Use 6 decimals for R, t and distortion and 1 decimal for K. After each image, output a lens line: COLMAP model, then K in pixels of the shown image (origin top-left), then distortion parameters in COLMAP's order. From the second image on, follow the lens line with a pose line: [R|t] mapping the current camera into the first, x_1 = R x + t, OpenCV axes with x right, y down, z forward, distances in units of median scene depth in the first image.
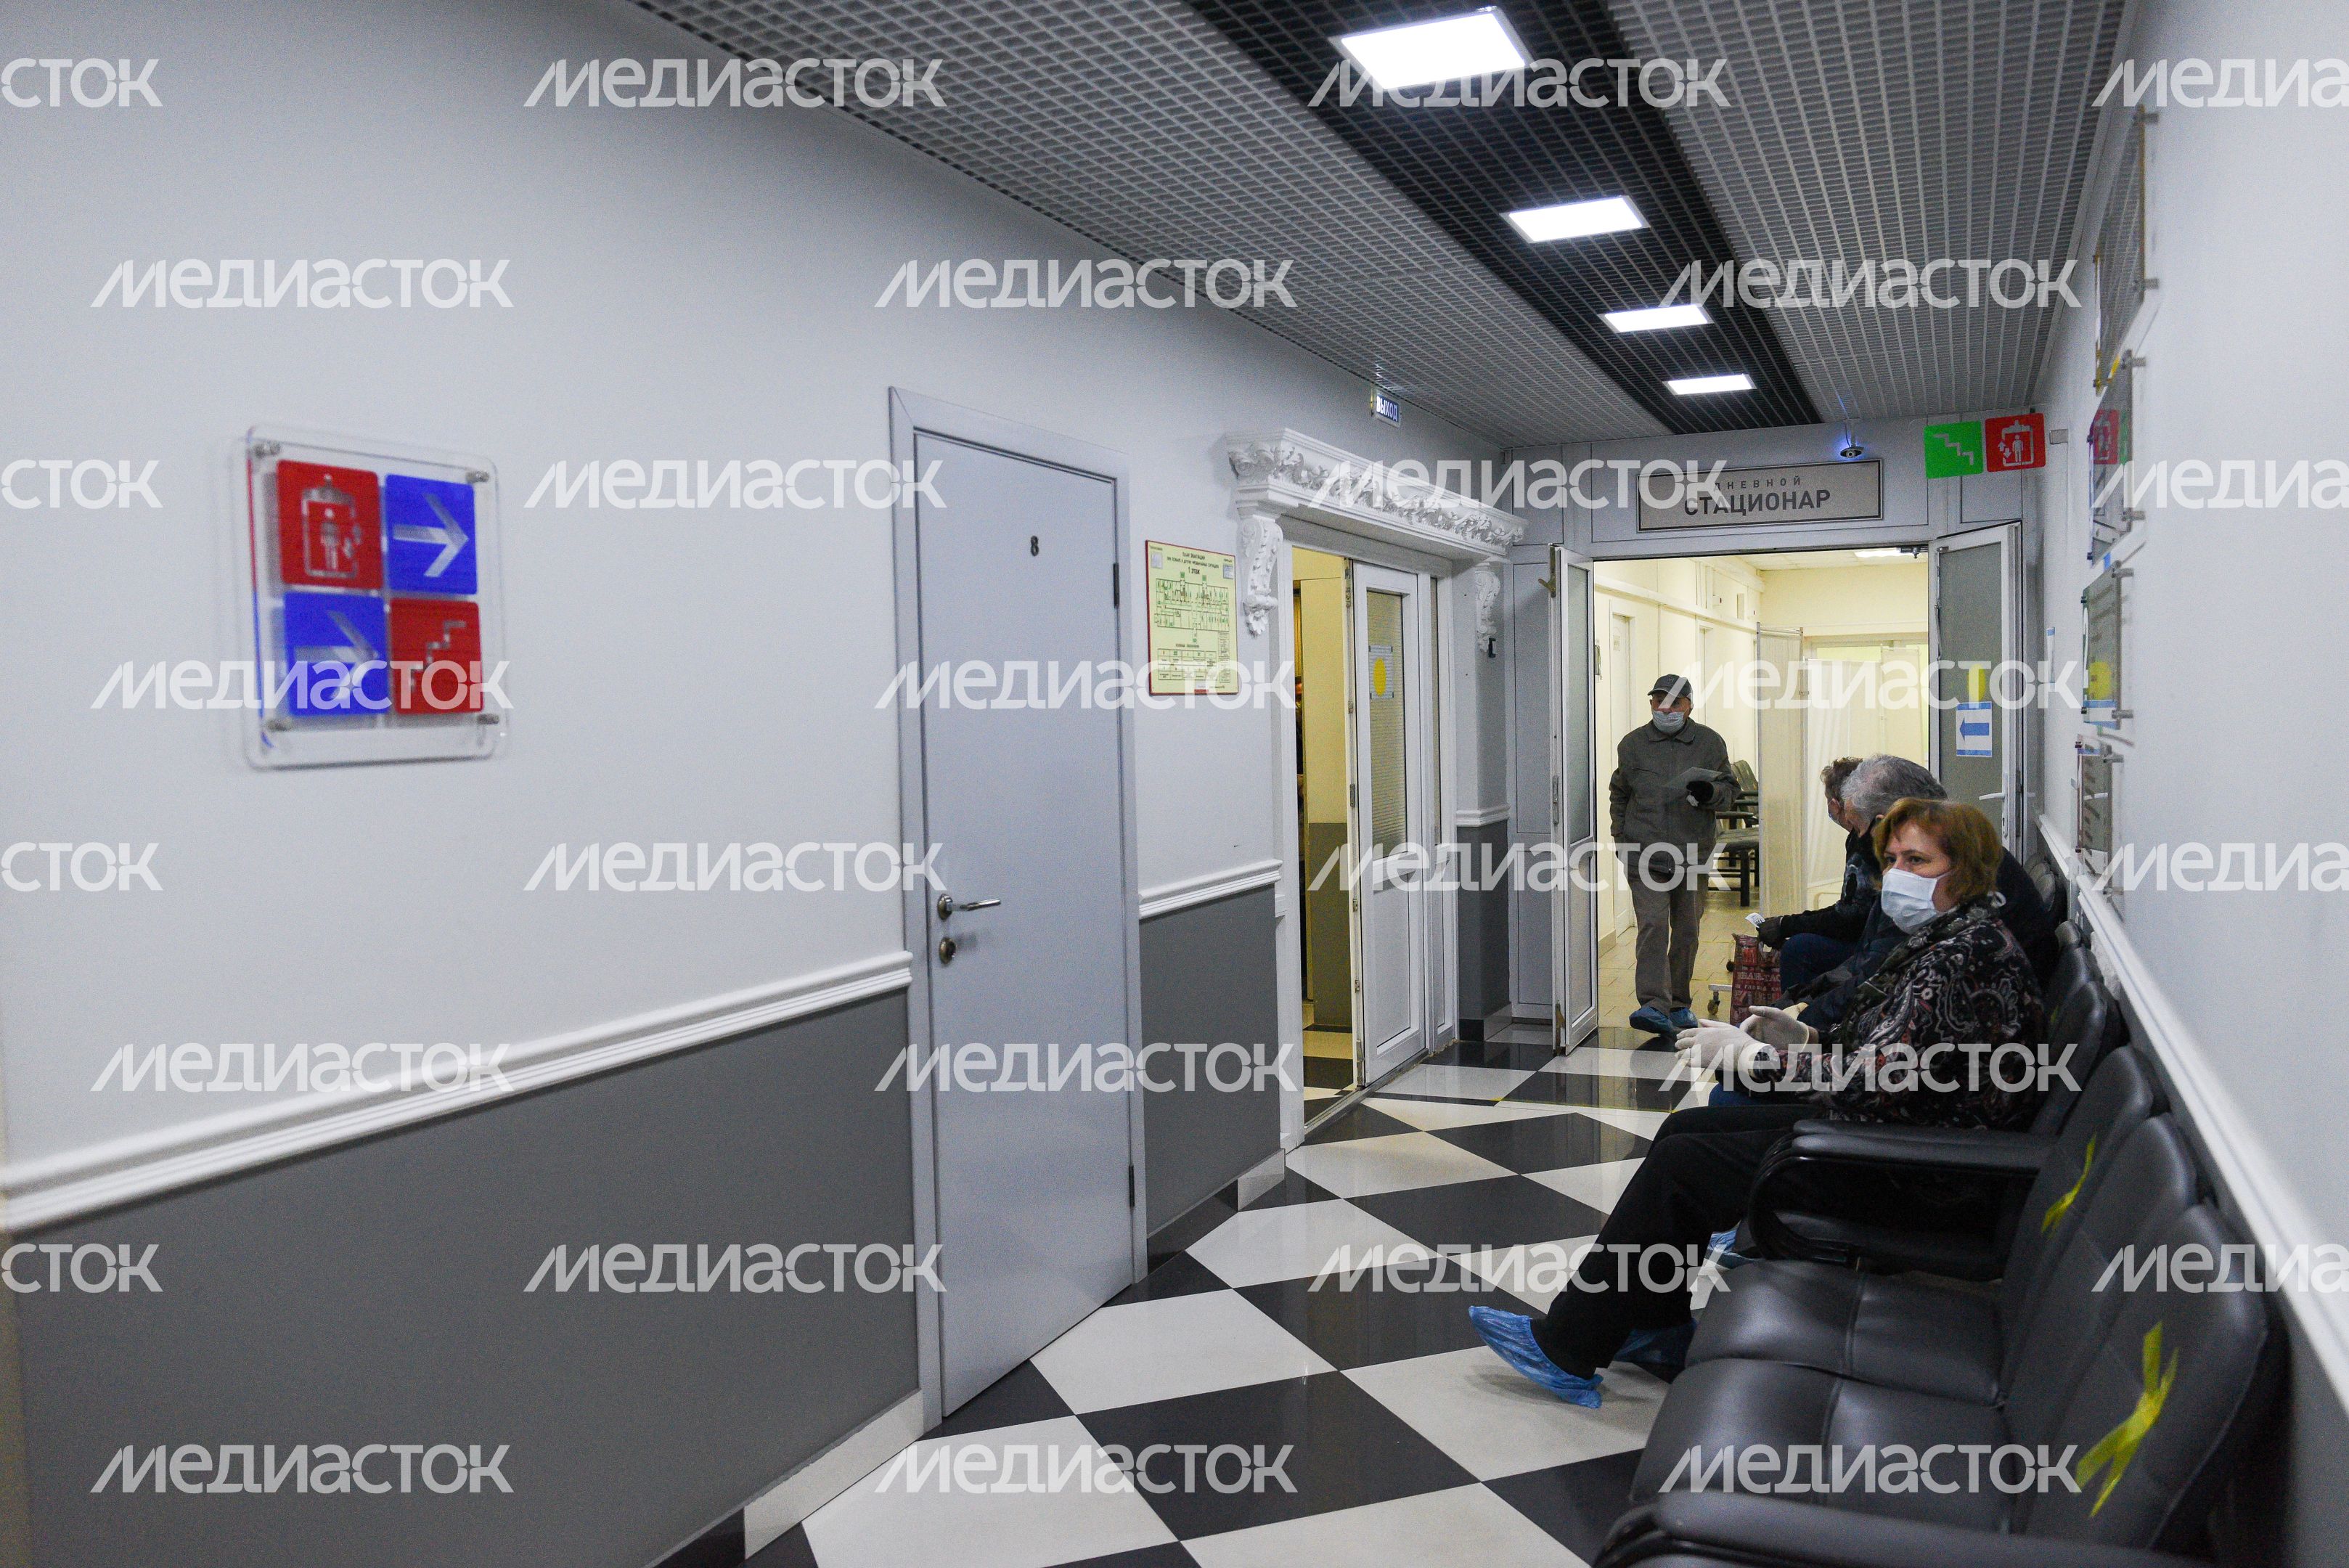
lens RADIAL K [[1785.6, 0, 1171.8], [0, 1785.6, 784.9], [0, 0, 1]] dist [-0.044359, 0.005421]
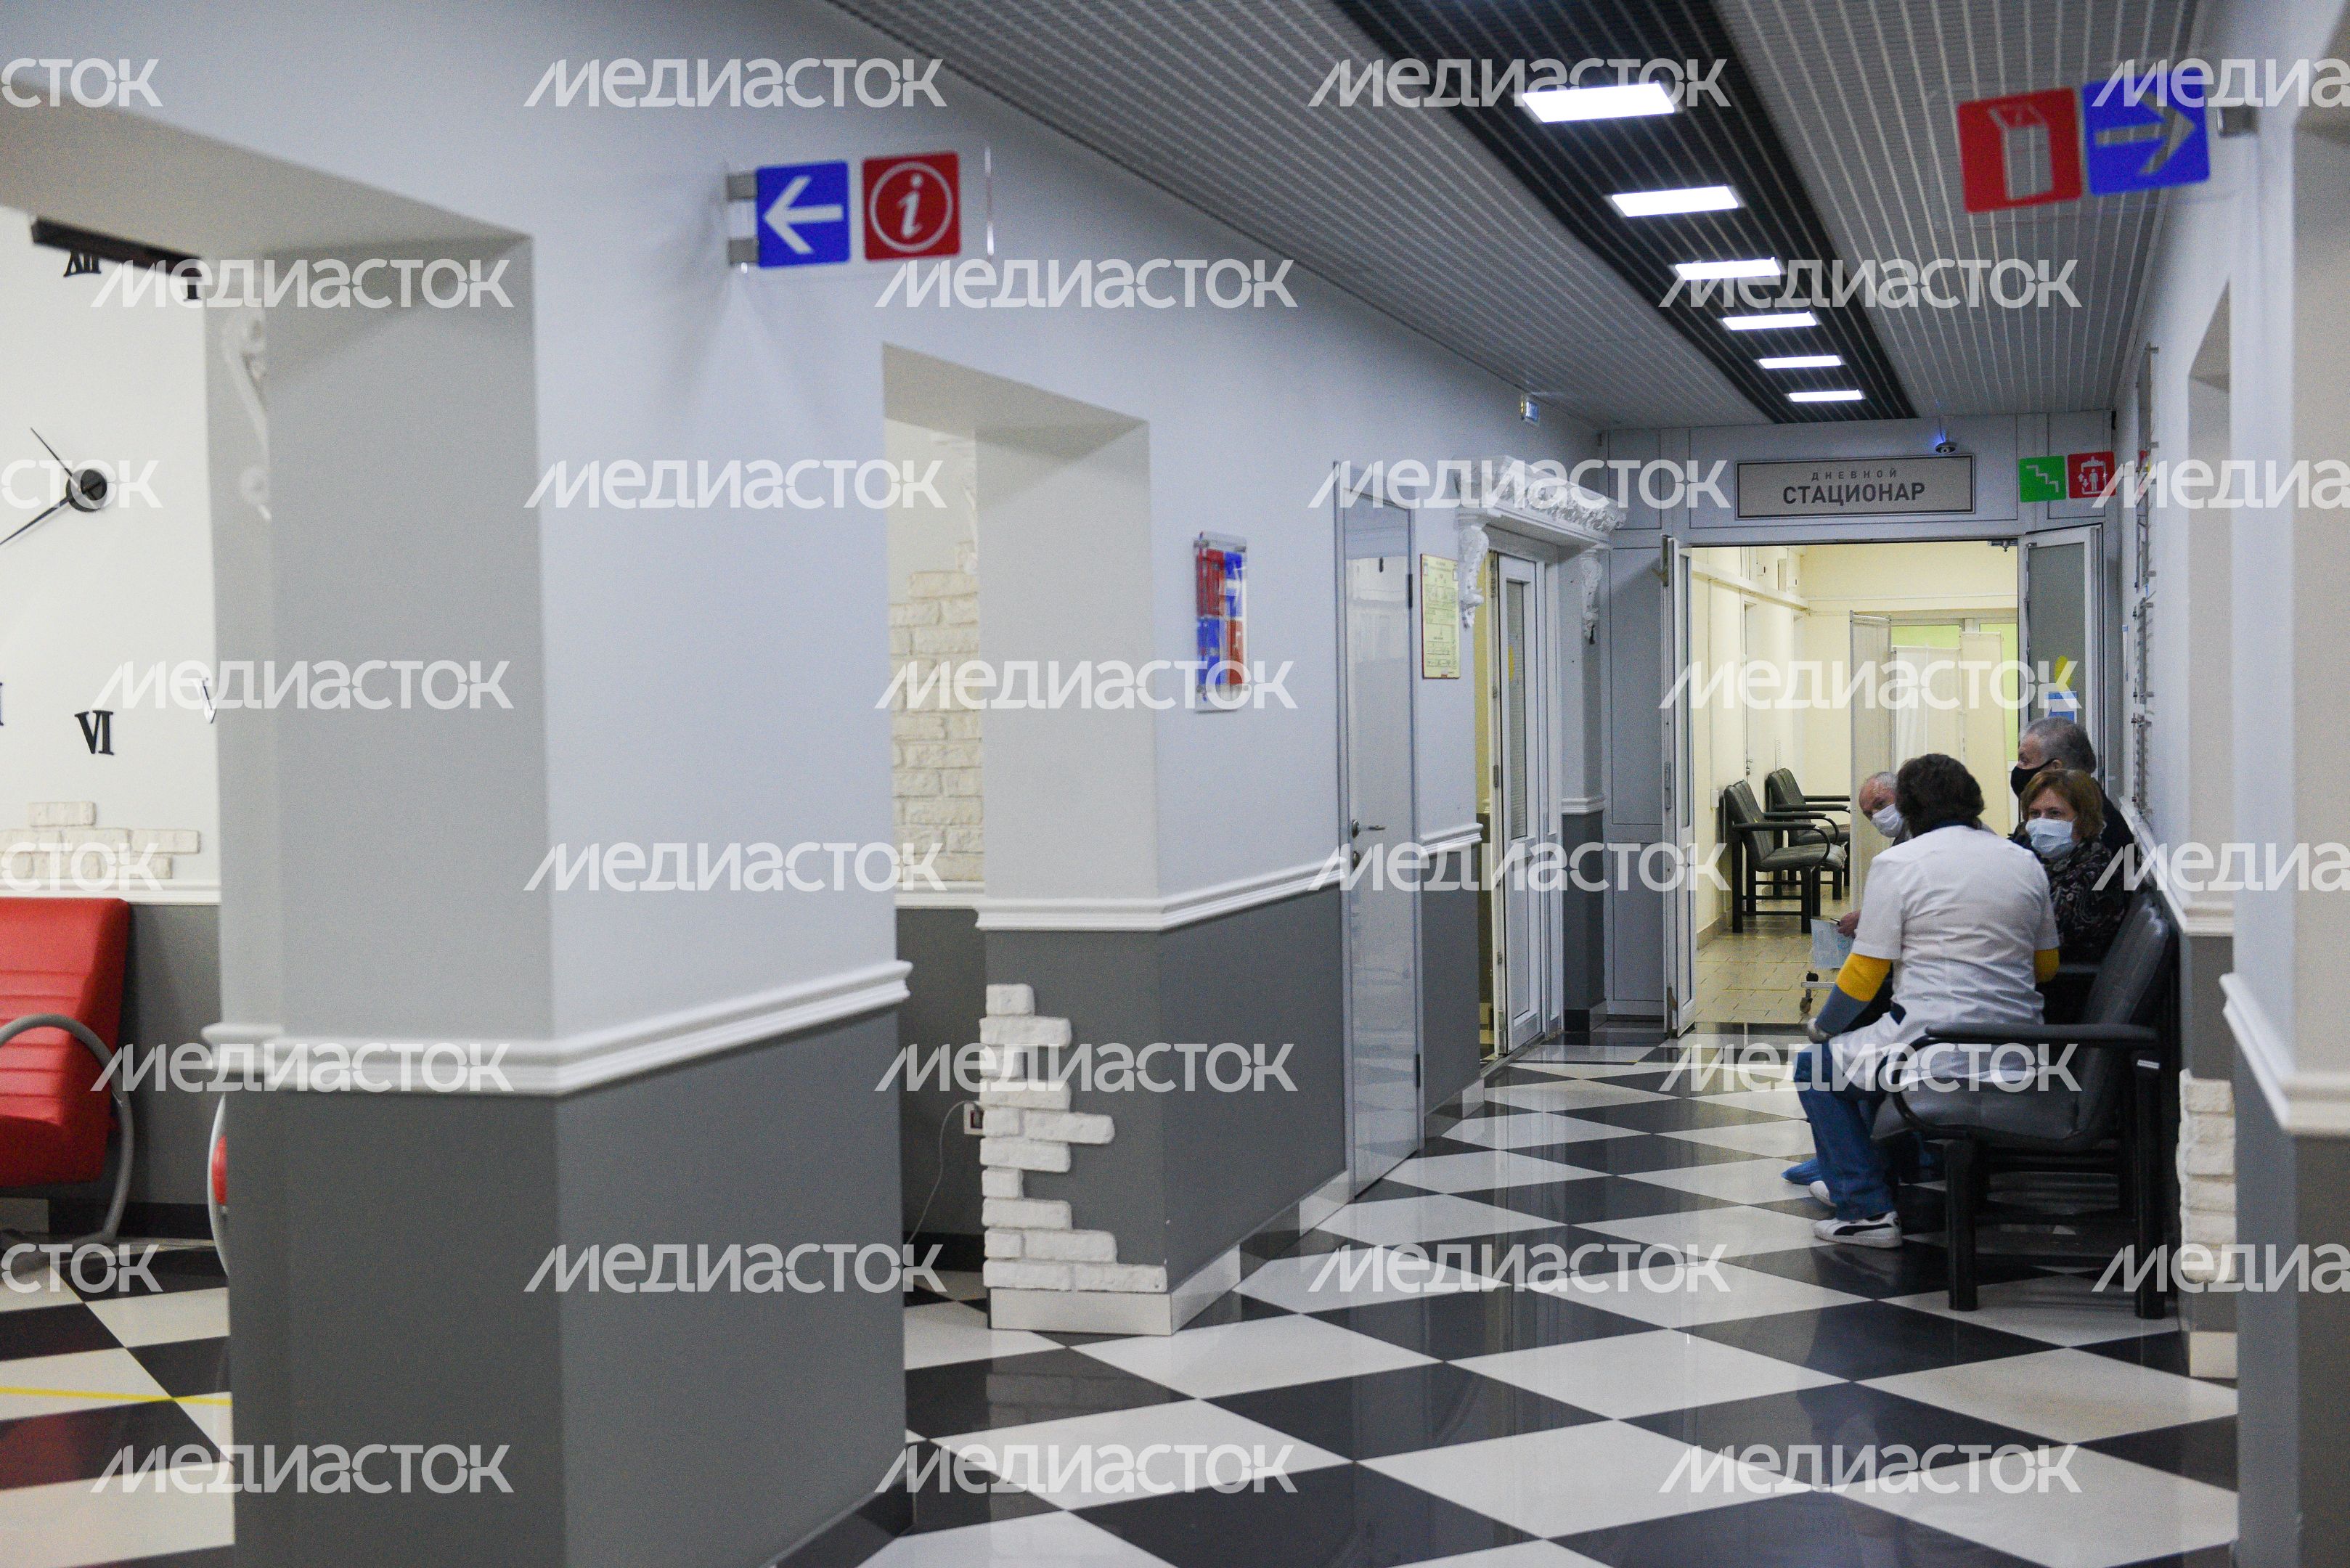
lens RADIAL K [[3053.3, 0, 1175.6], [0, 3053.3, 784.0], [0, 0, 1]] dist [-0.068142, 0.000000]
pose [[0.990409, 0.007335, 0.137975, -0.291668], [-0.005067, 0.999846, -0.016780, 0.036338], [-0.138077, 0.015920, 0.990294, -0.658771]]
